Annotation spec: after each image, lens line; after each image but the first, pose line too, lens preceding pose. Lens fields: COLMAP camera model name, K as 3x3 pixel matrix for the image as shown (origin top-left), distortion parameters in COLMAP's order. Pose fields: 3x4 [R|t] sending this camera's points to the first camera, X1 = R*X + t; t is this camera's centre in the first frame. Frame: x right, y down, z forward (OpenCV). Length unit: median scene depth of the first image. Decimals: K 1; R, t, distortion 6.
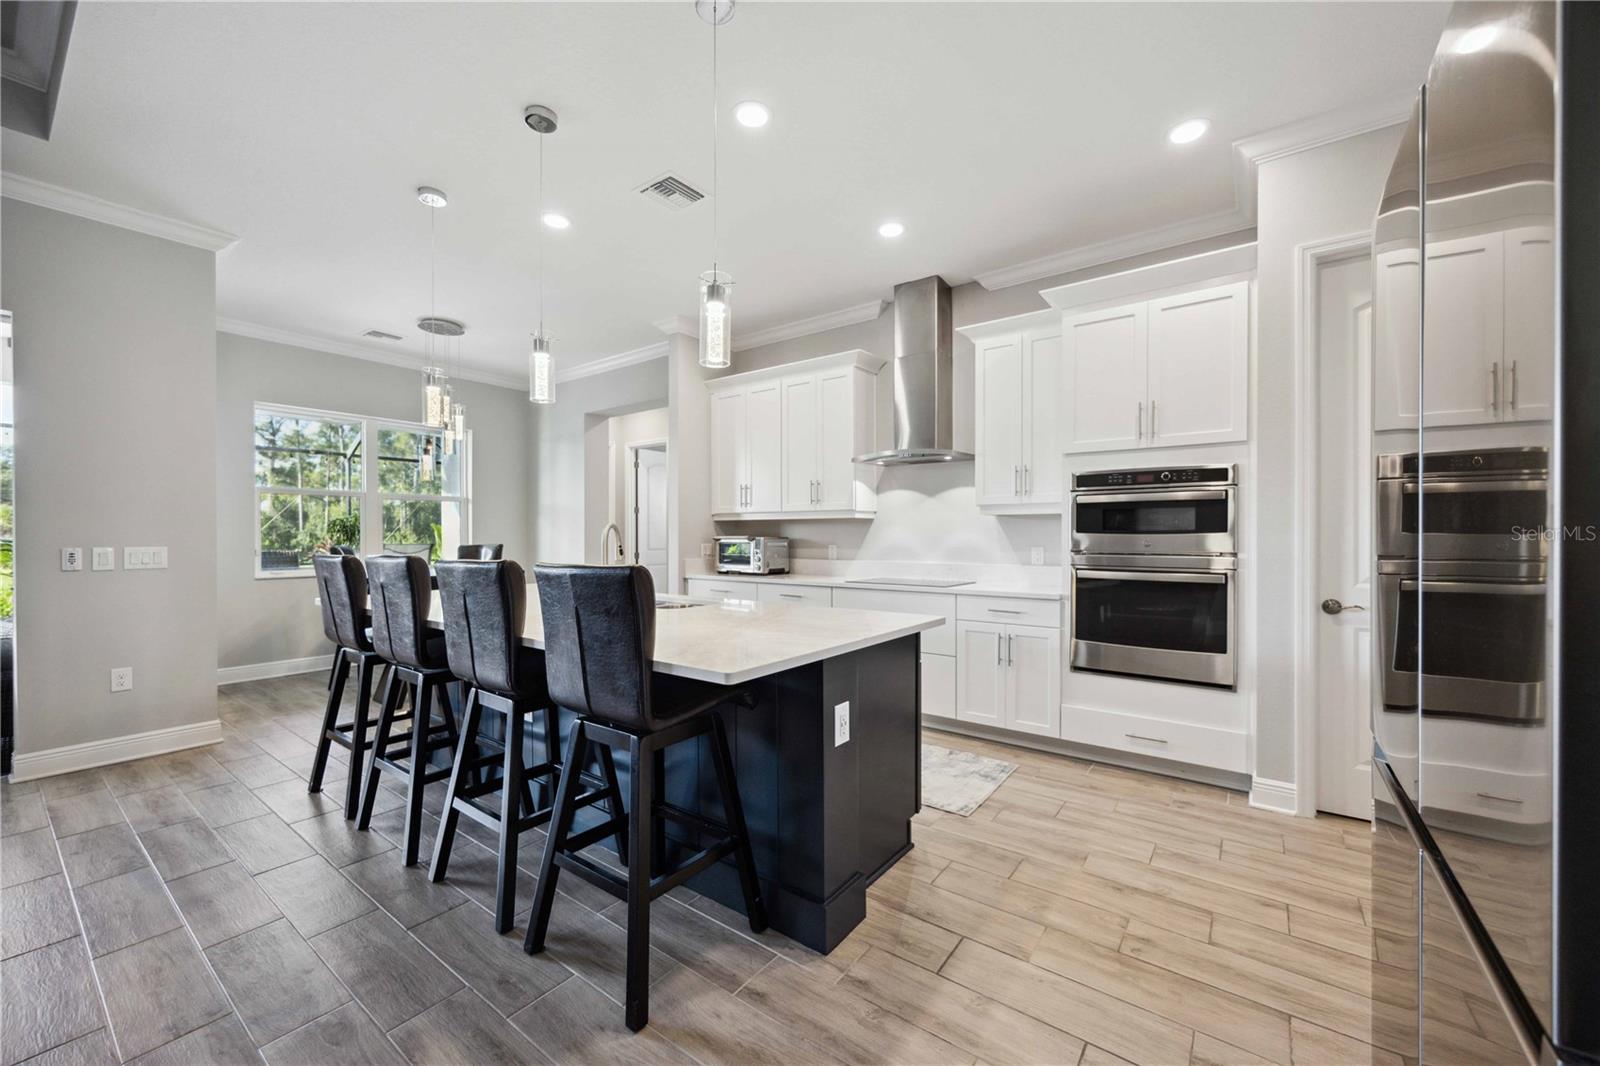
lens RADIAL K [[610.6, 0, 804.0], [0, 610.6, 546.9], [0, 0, 1]] dist [-0.003996, 0.000787]
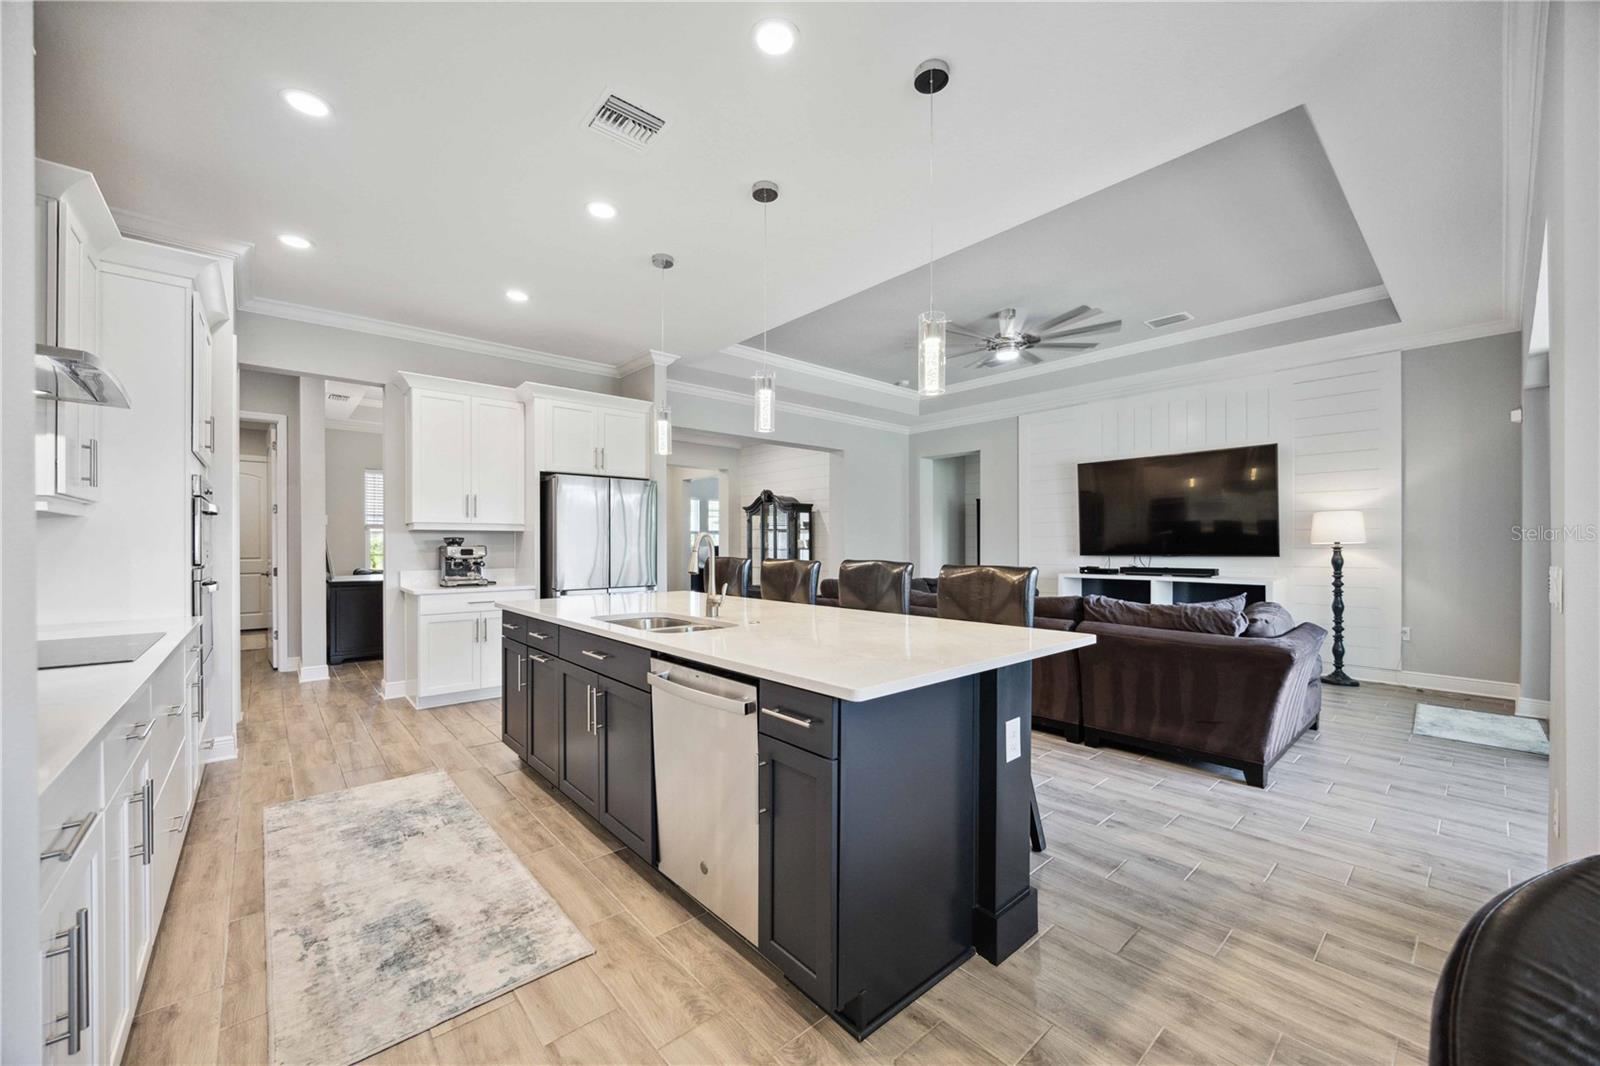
lens RADIAL K [[610.6, 0, 803.4], [0, 610.6, 535.1], [0, 0, 1]] dist [-0.003996, 0.000787]
pose [[-0.975796, 0.004226, 0.218640, -0.751087], [0.005120, 0.999981, 0.003521, -0.040964], [-0.218621, 0.004555, -0.975799, 2.109987]]
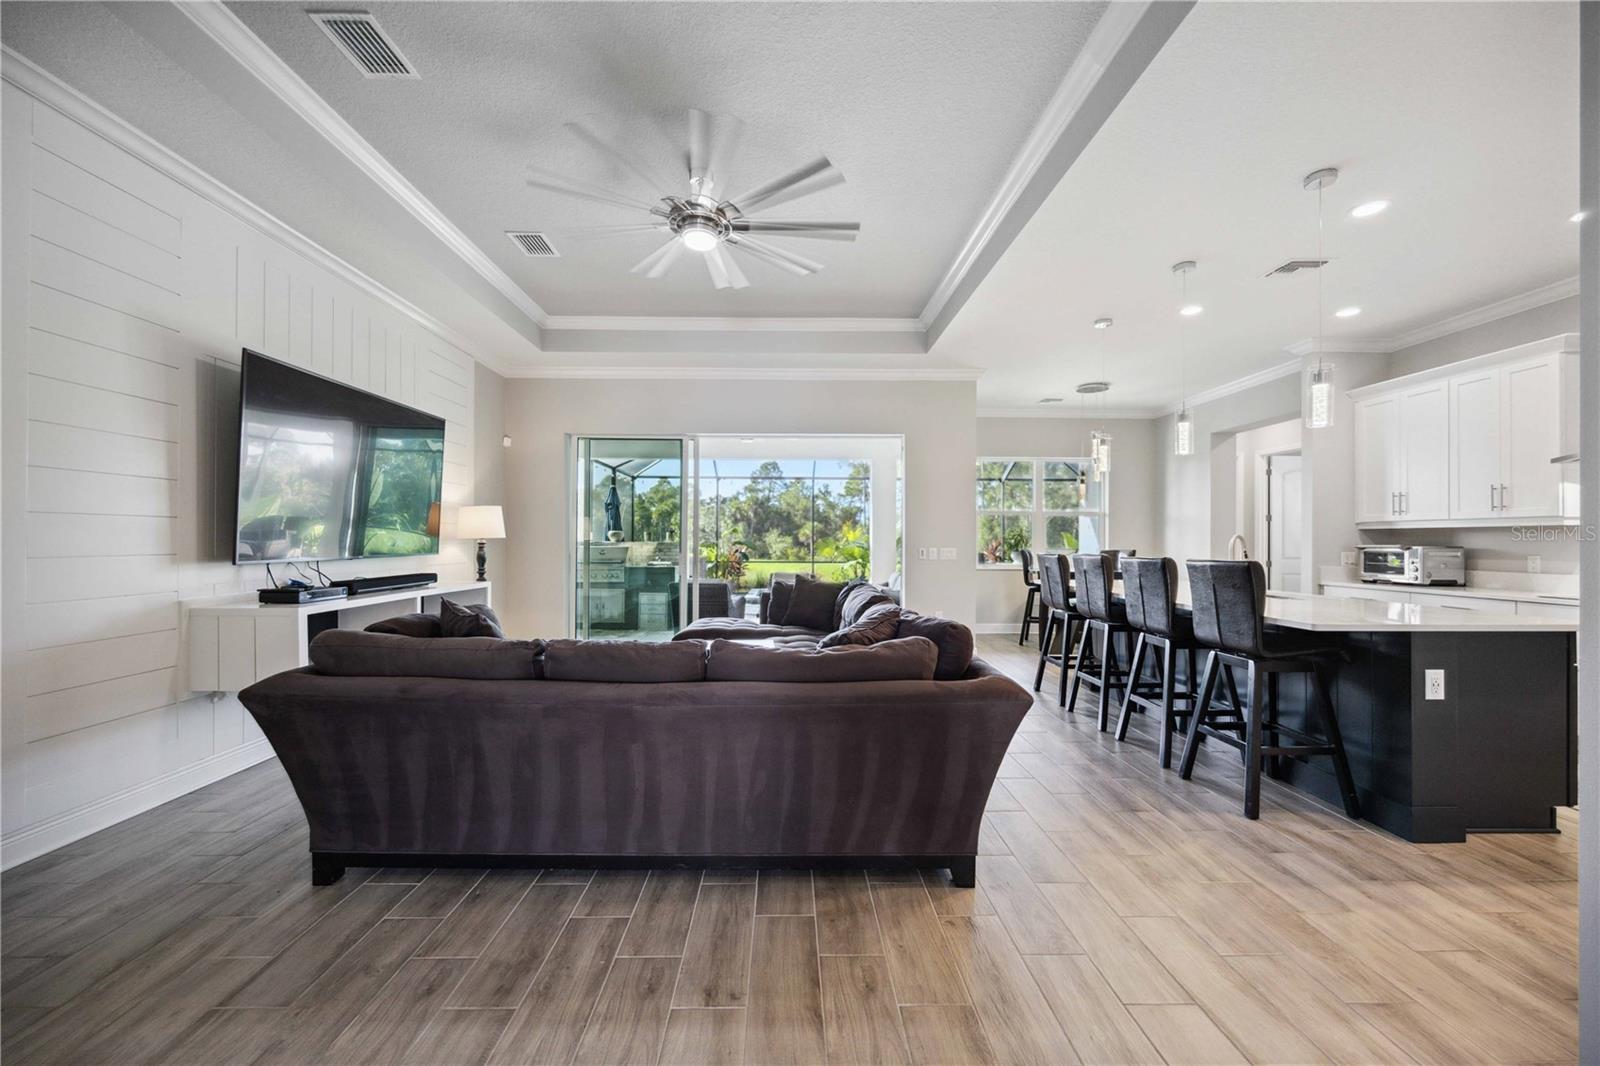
lens RADIAL K [[637.2, 0, 801.8], [0, 637.2, 534.9], [0, 0, 1]] dist [0.001731, -0.000245]
pose [[0.615612, -0.005170, -0.788033, 0.227349], [-0.019955, 0.999556, -0.022146, 0.014390], [0.787797, 0.029358, 0.615235, -0.705202]]
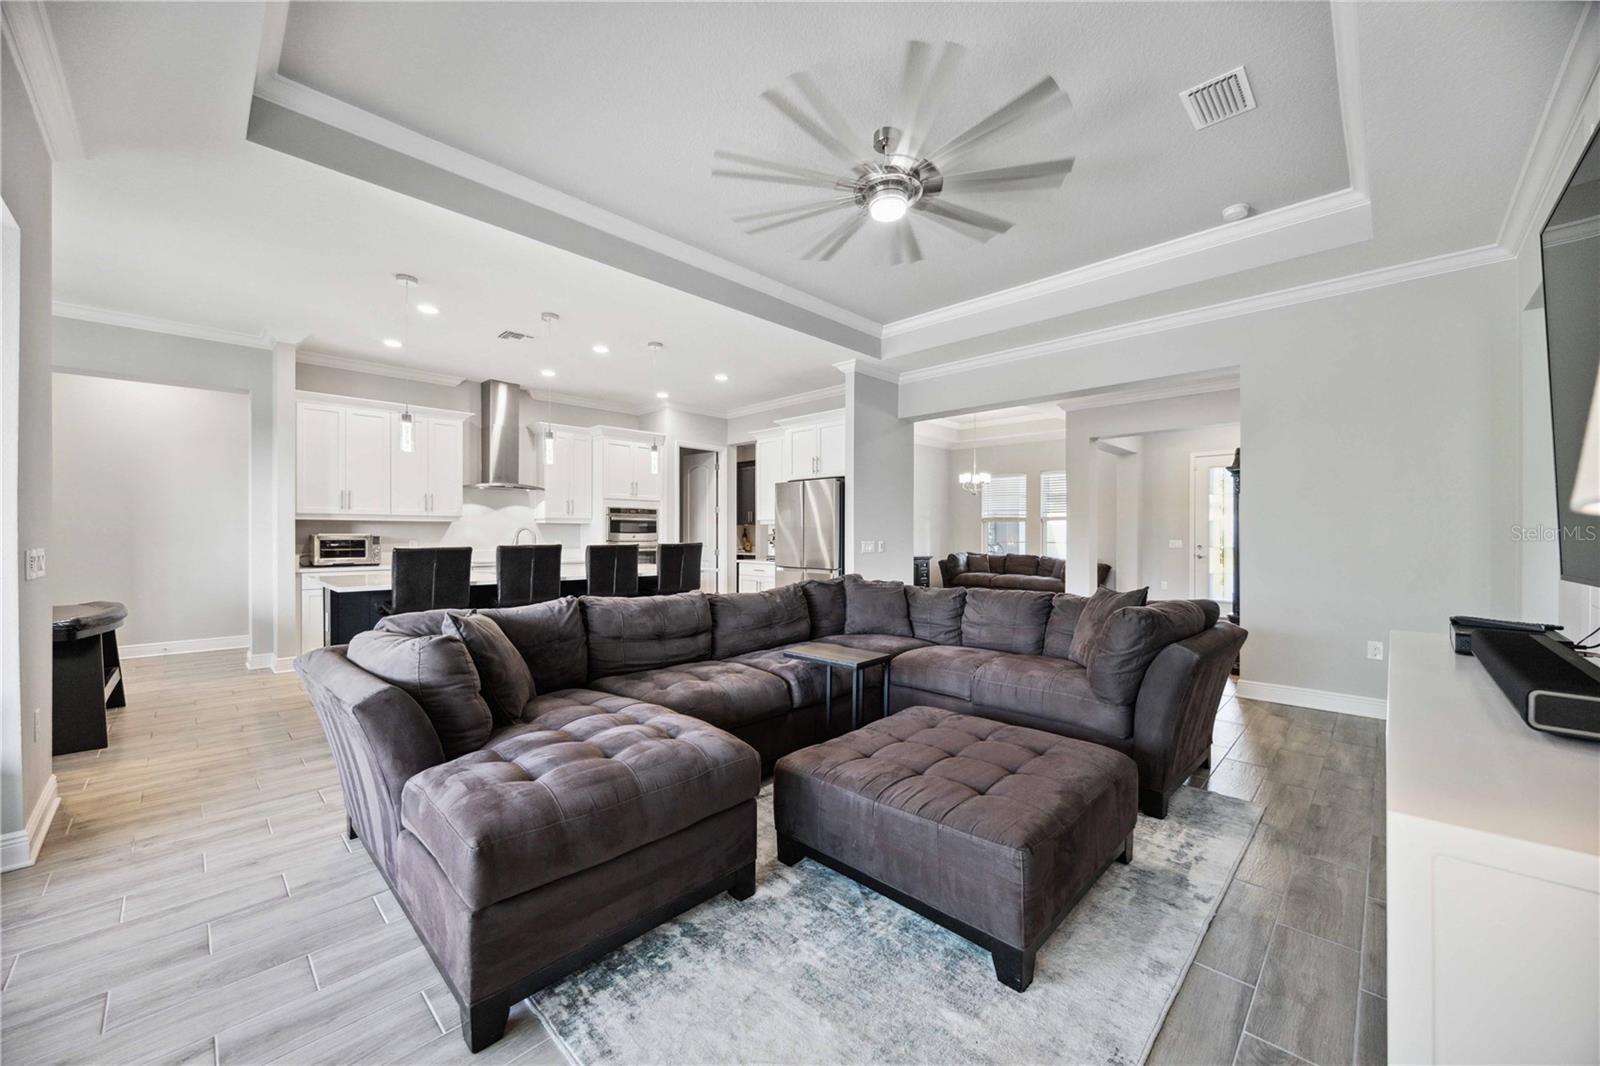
lens RADIAL K [[610.6, 0, 793.3], [0, 610.6, 532.9], [0, 0, 1]] dist [-0.003996, 0.000787]
pose [[0.154484, 0.002734, 0.987992, -2.182430], [0.015188, 0.999871, -0.005141, -0.000814], [-0.987879, 0.015800, 0.154423, -0.058363]]
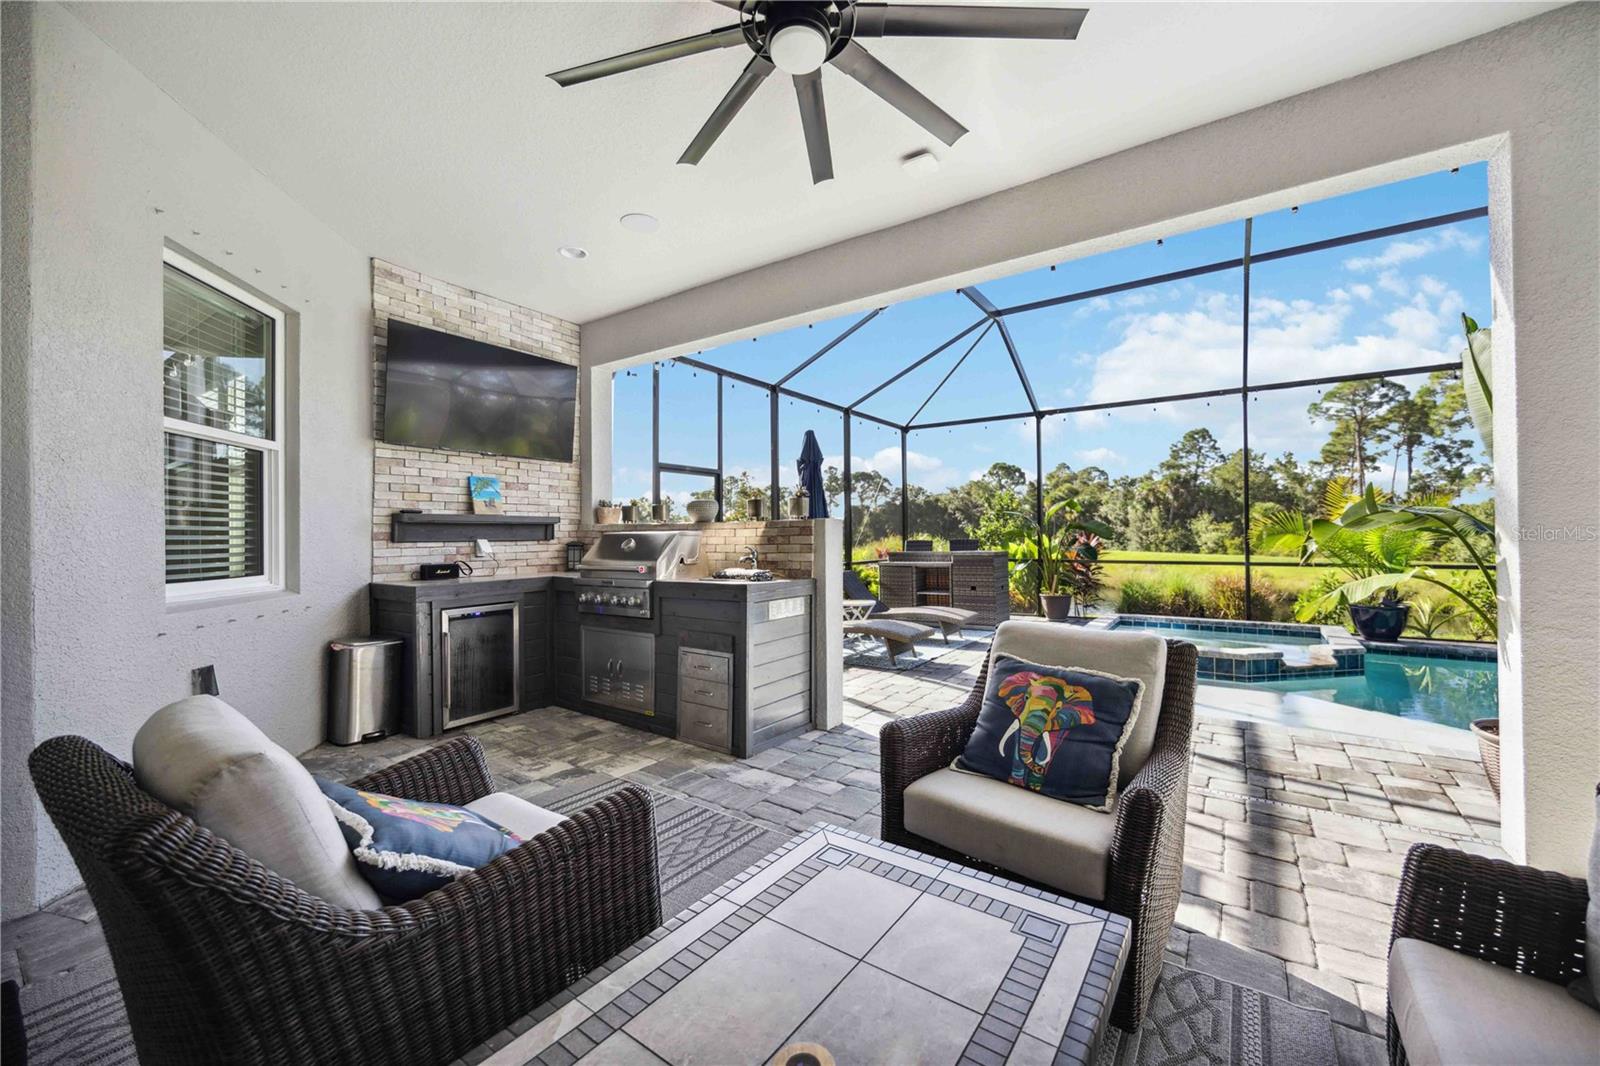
lens RADIAL K [[610.6, 0, 795.0], [0, 610.6, 535.8], [0, 0, 1]] dist [-0.003996, 0.000787]
pose [[0.017403, 0.001585, -0.999847, -1.801188], [-0.009528, 0.999954, 0.001419, 0.022788], [0.999803, 0.009501, 0.017417, 1.070485]]
